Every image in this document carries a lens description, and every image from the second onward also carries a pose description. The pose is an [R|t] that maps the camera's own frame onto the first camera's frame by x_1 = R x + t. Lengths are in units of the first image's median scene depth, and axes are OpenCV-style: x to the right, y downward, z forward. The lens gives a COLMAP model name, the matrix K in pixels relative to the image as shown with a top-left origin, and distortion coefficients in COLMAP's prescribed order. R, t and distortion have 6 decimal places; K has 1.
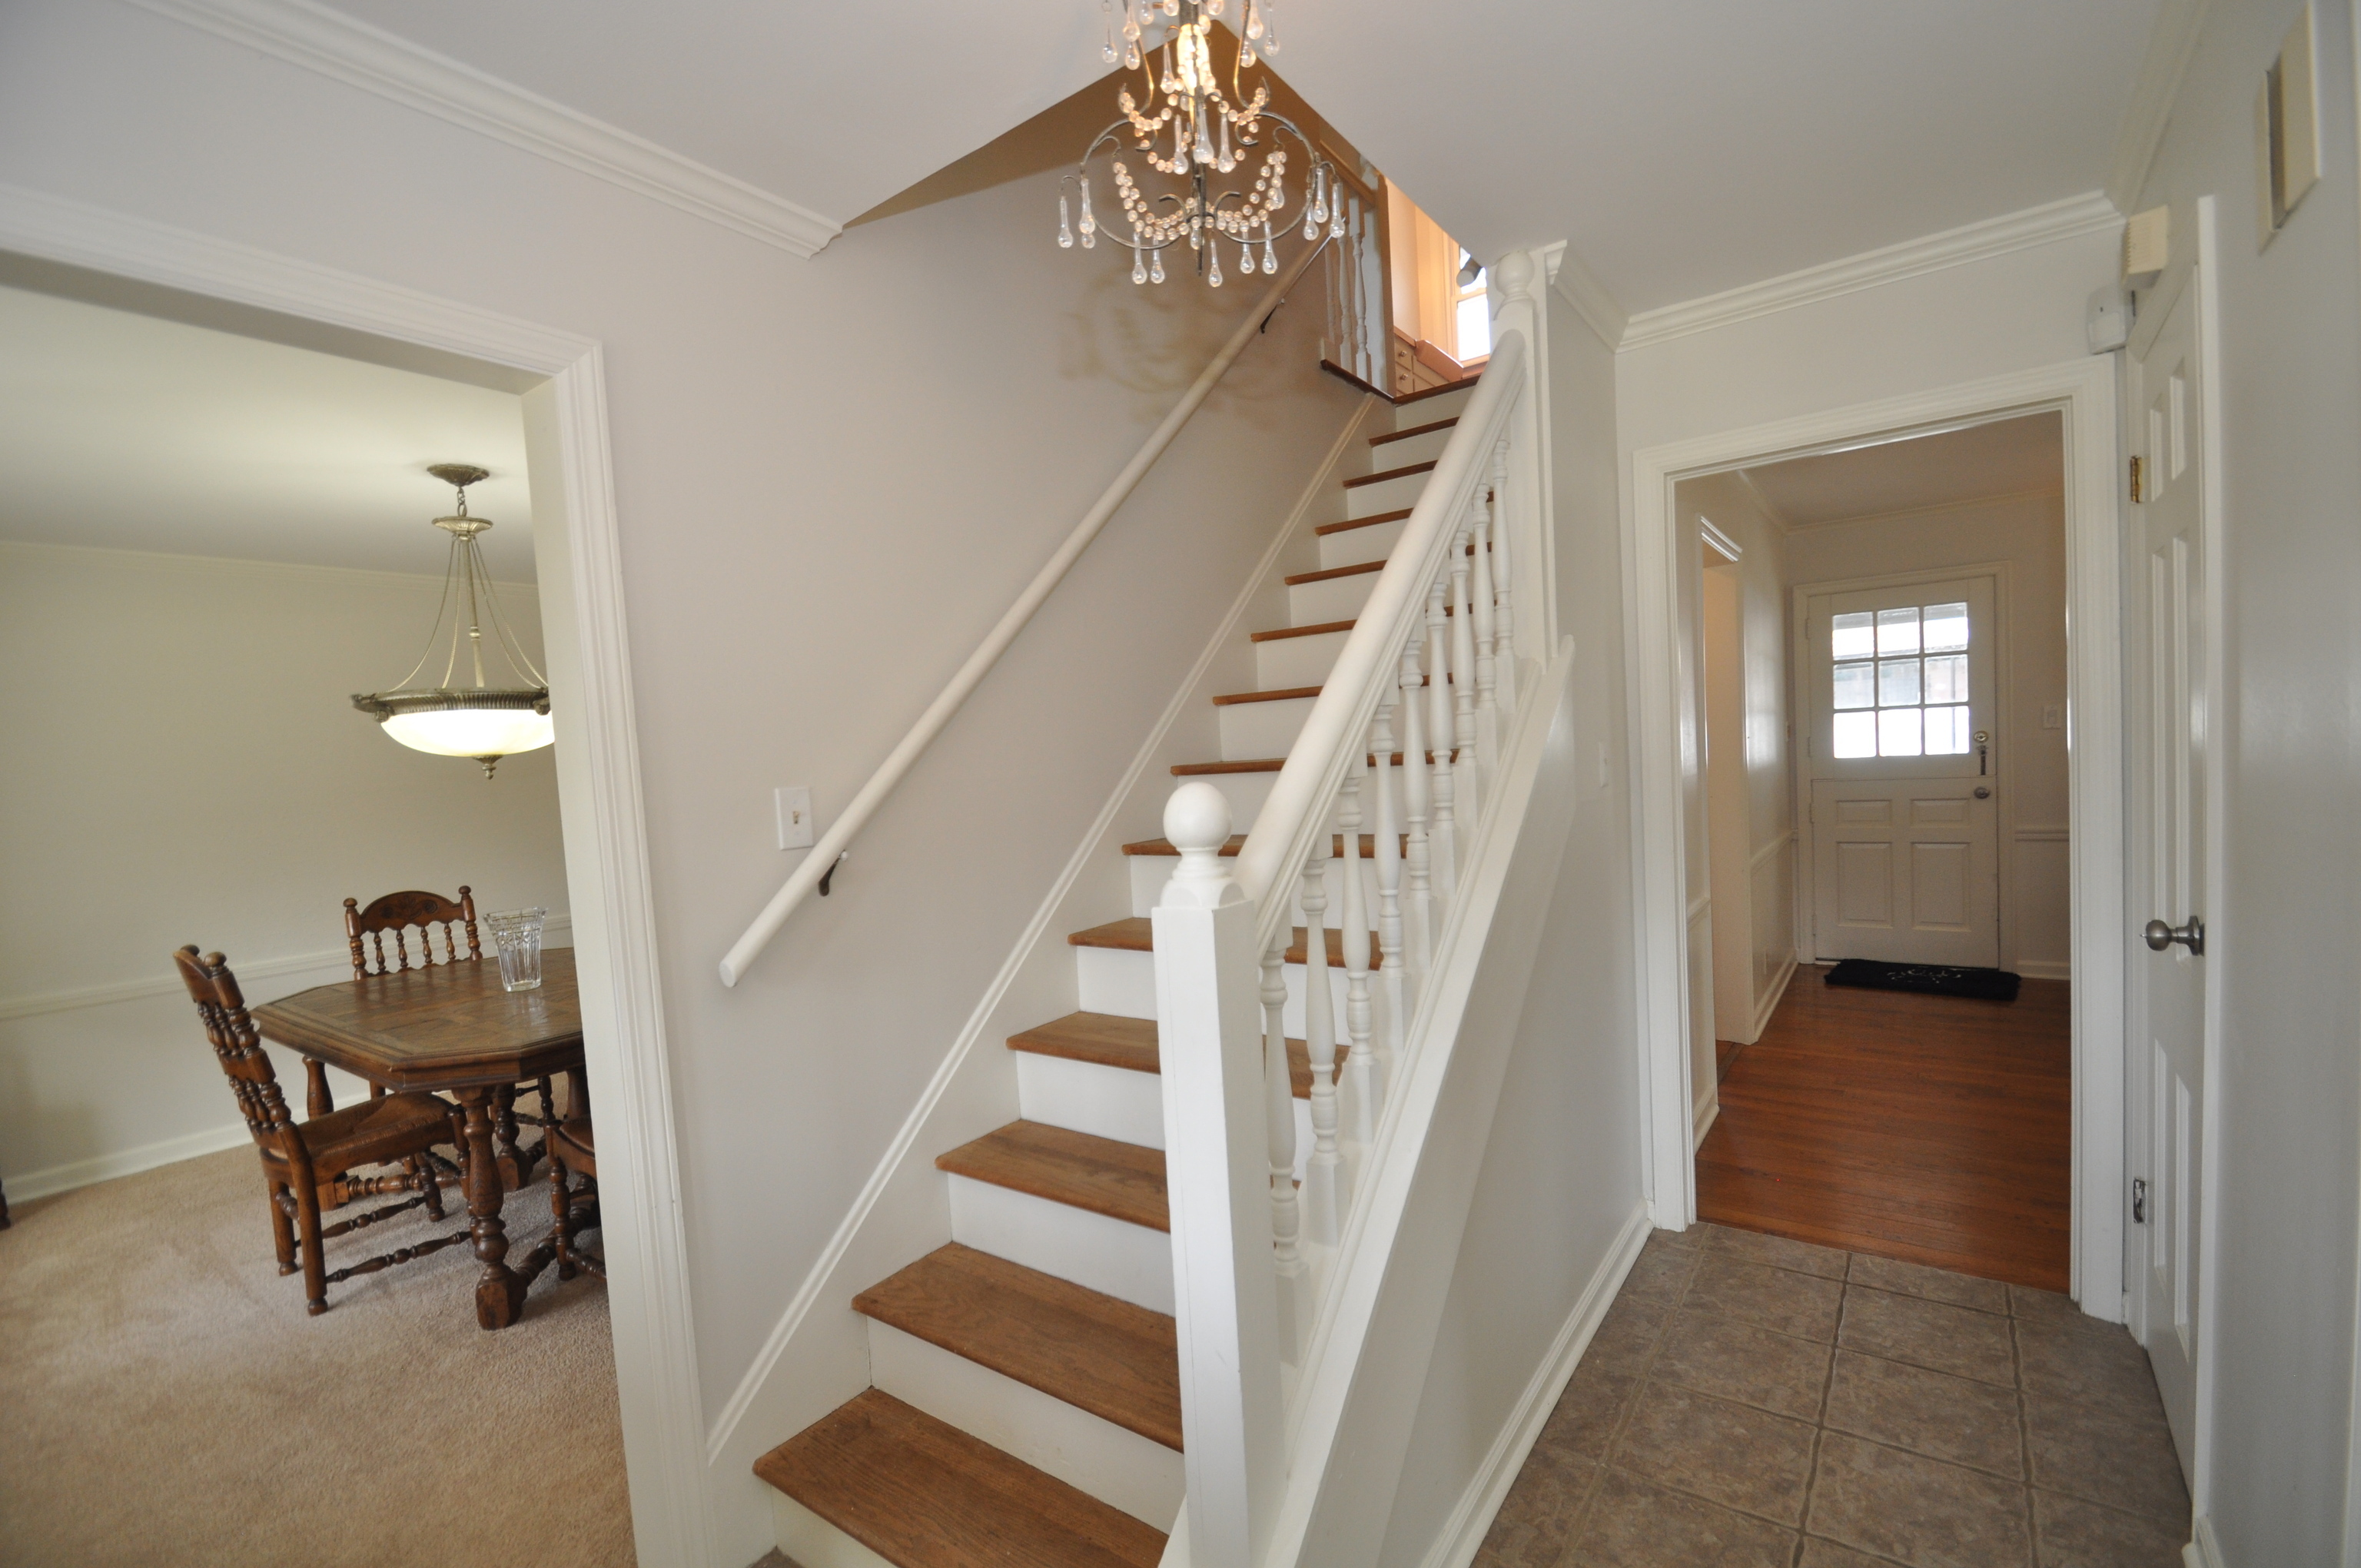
lens RADIAL K [[1028.2, 0, 1165.4], [0, 1028.2, 792.4], [0, 0, 1]] dist [0.004096, -0.011194]
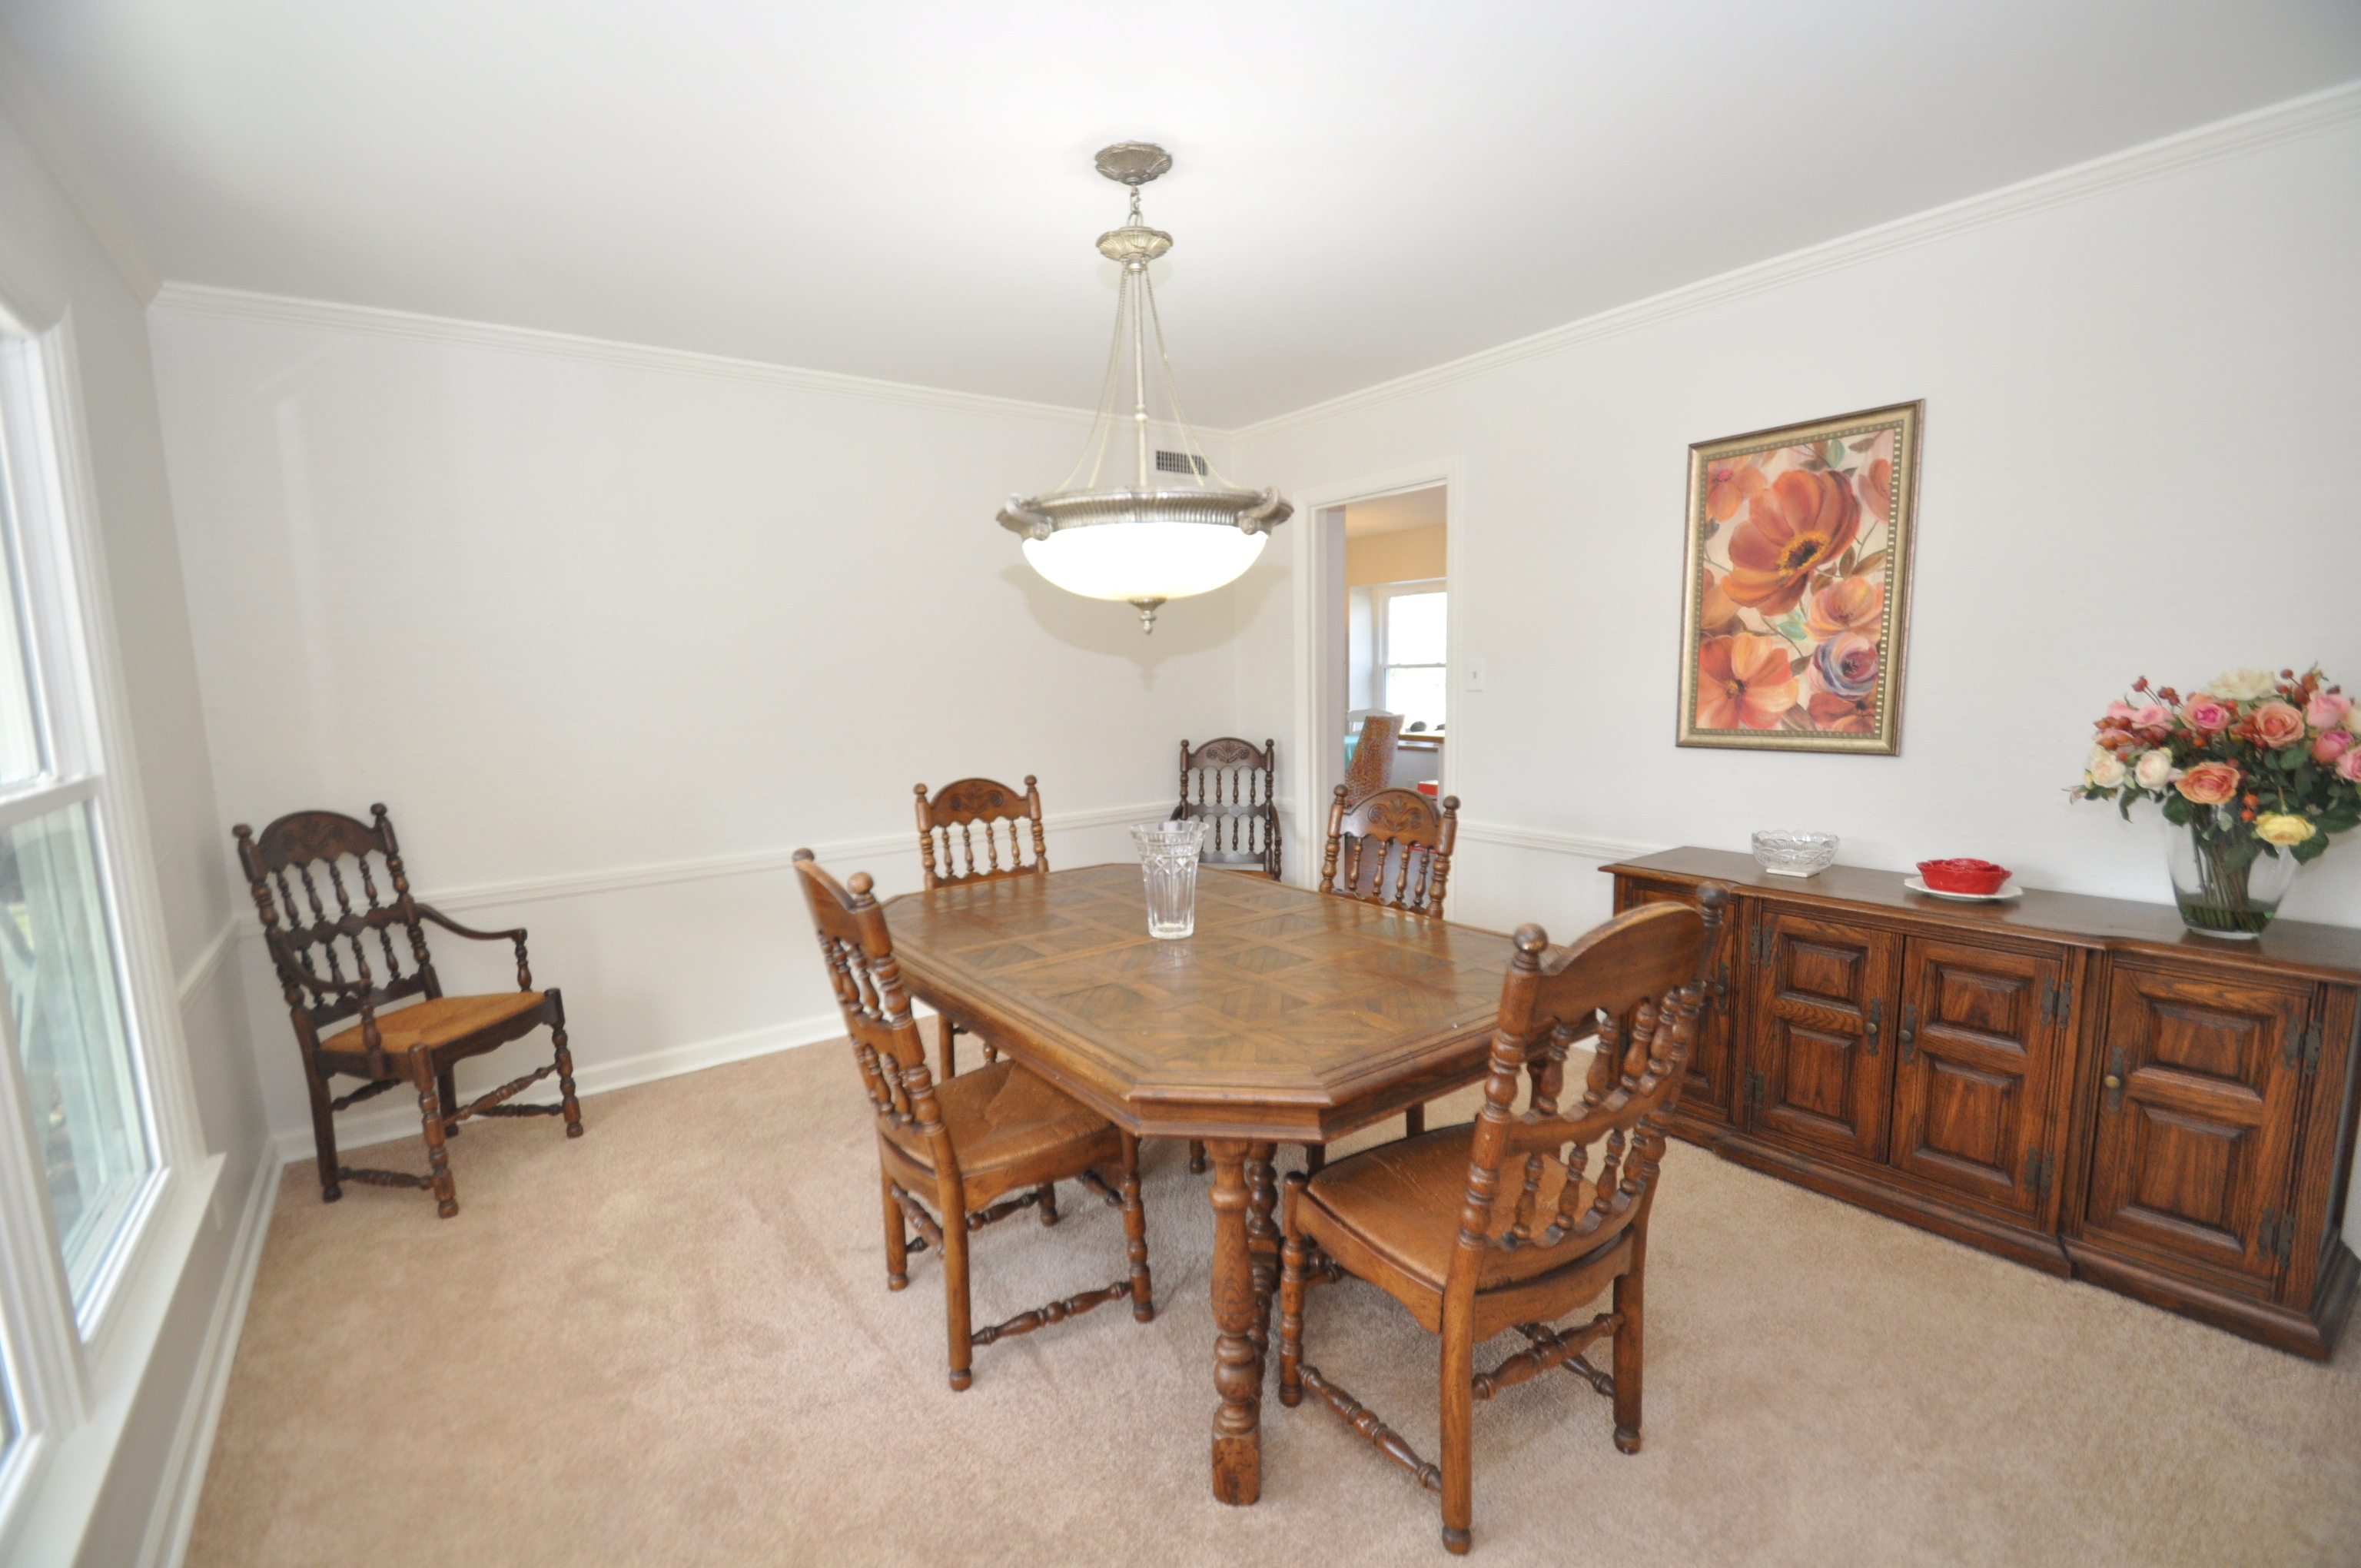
lens RADIAL K [[1028.2, 0, 1181.6], [0, 1028.2, 790.6], [0, 0, 1]] dist [0.004096, -0.011194]
pose [[0.954291, 0.072946, -0.289841, -0.428426], [-0.046263, 0.994122, 0.097879, 0.023124], [0.295277, -0.079996, 0.952057, 0.340472]]
